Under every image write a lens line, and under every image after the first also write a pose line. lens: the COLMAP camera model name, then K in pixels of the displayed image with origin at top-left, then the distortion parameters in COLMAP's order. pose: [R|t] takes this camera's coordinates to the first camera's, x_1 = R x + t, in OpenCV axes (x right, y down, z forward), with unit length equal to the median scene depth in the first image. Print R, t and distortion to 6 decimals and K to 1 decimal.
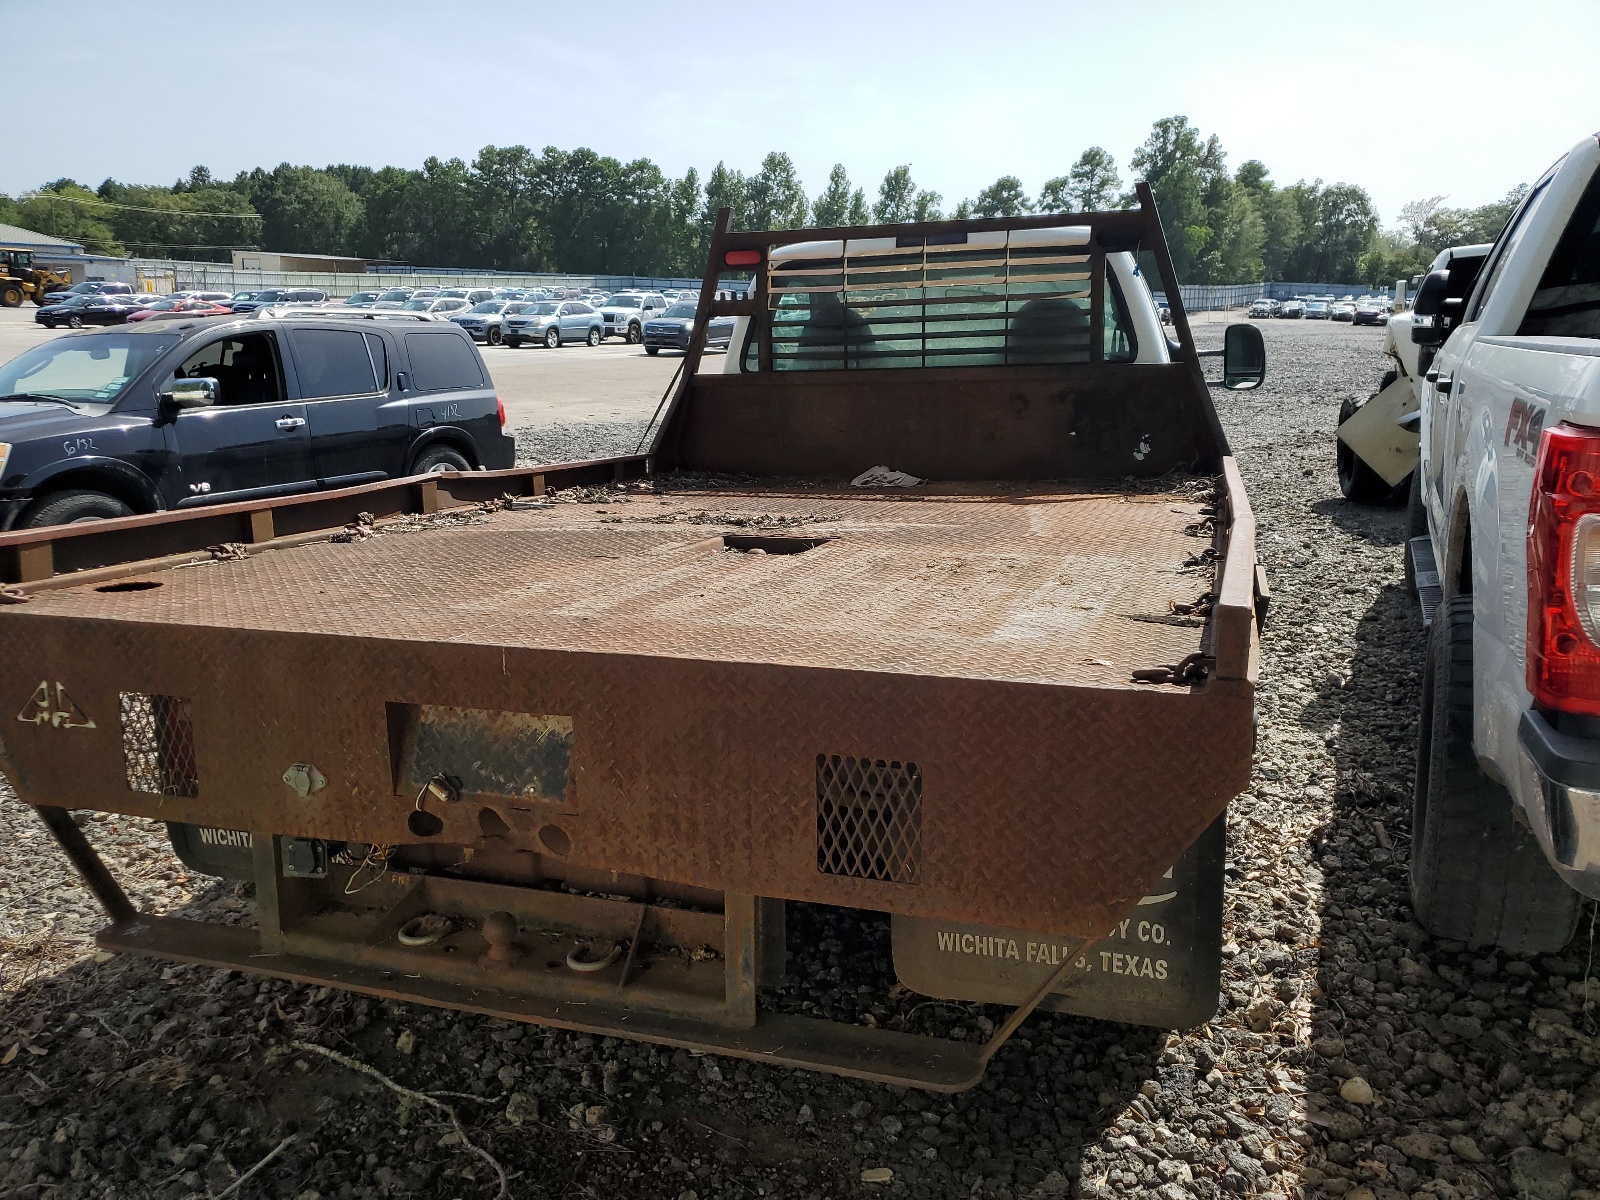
lens RADIAL K [[1231.8, 0, 893.8], [0, 1231.8, 601.0], [0, 0, 1]] dist [0.118028, -0.241208]
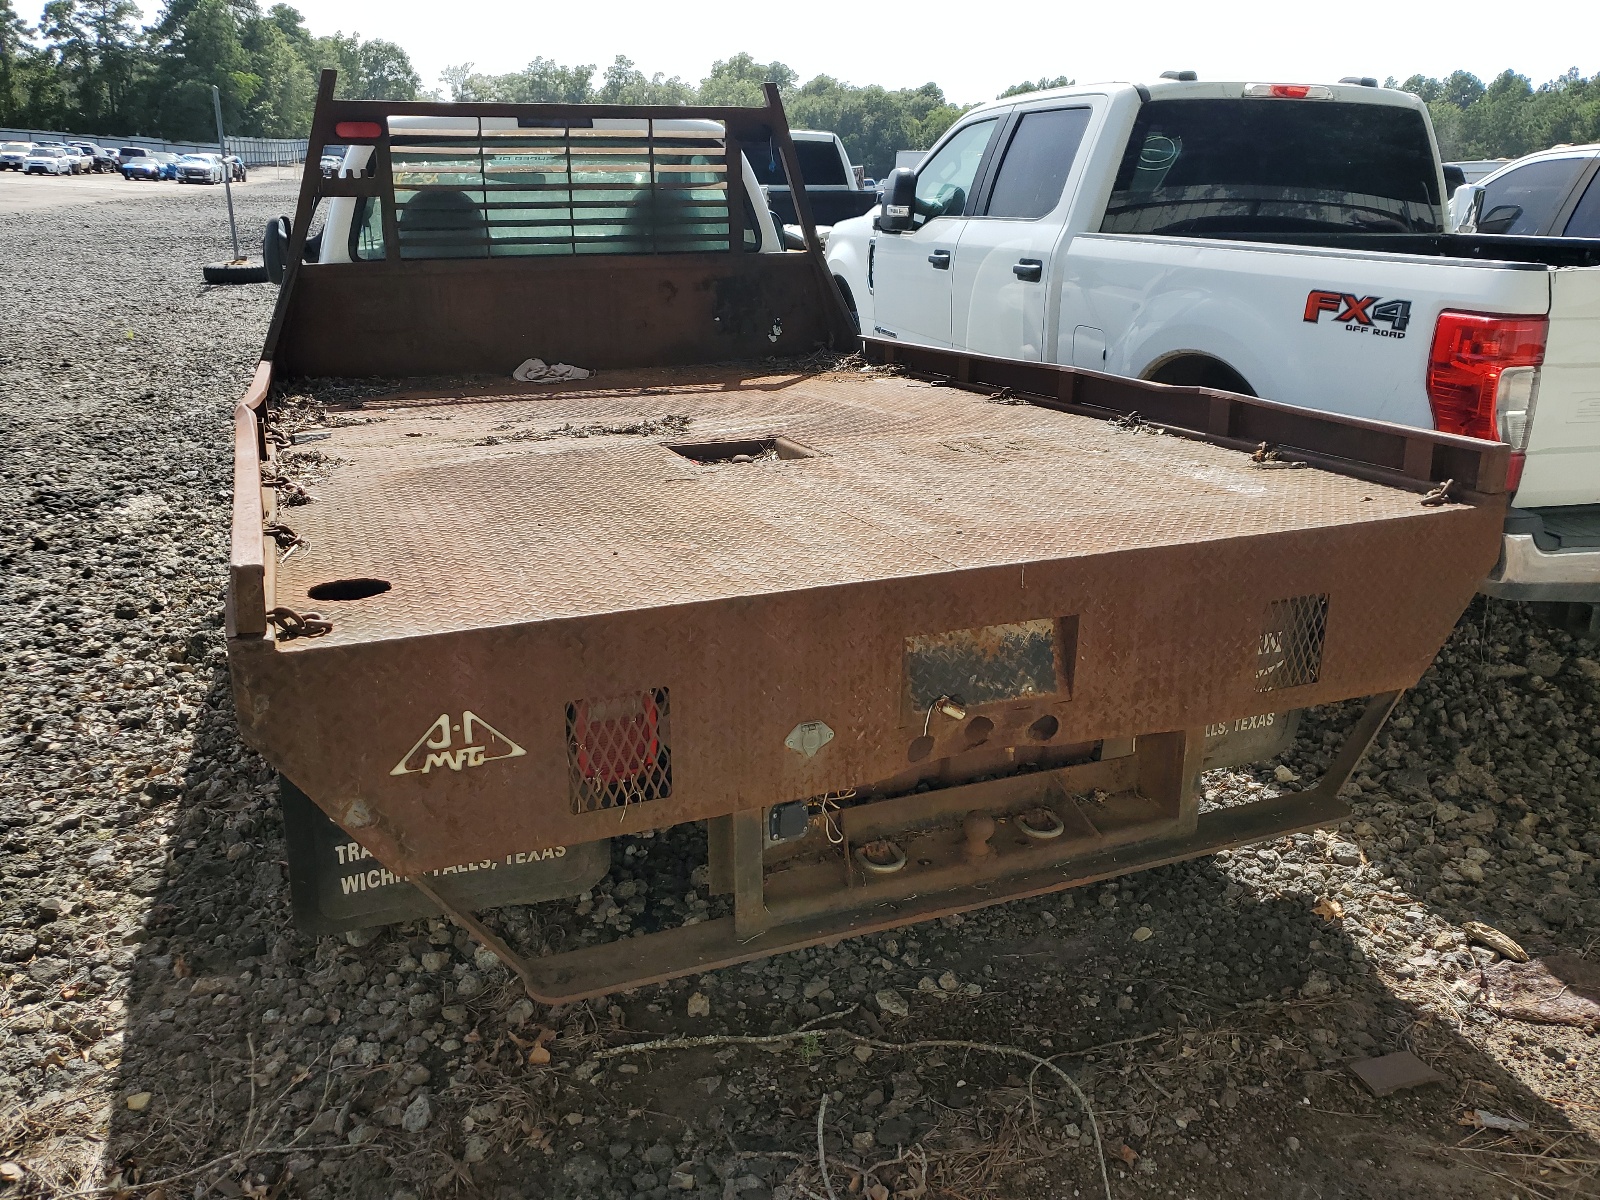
lens RADIAL K [[1227.9, 0, 797.9], [0, 1227.9, 595.2], [0, 0, 1]] dist [0.031684, -0.043679]
pose [[0.768183, -0.177875, 0.615025, -0.460246], [0.111808, 0.983140, 0.144688, -0.045097], [-0.630392, -0.042382, 0.775119, 0.124996]]
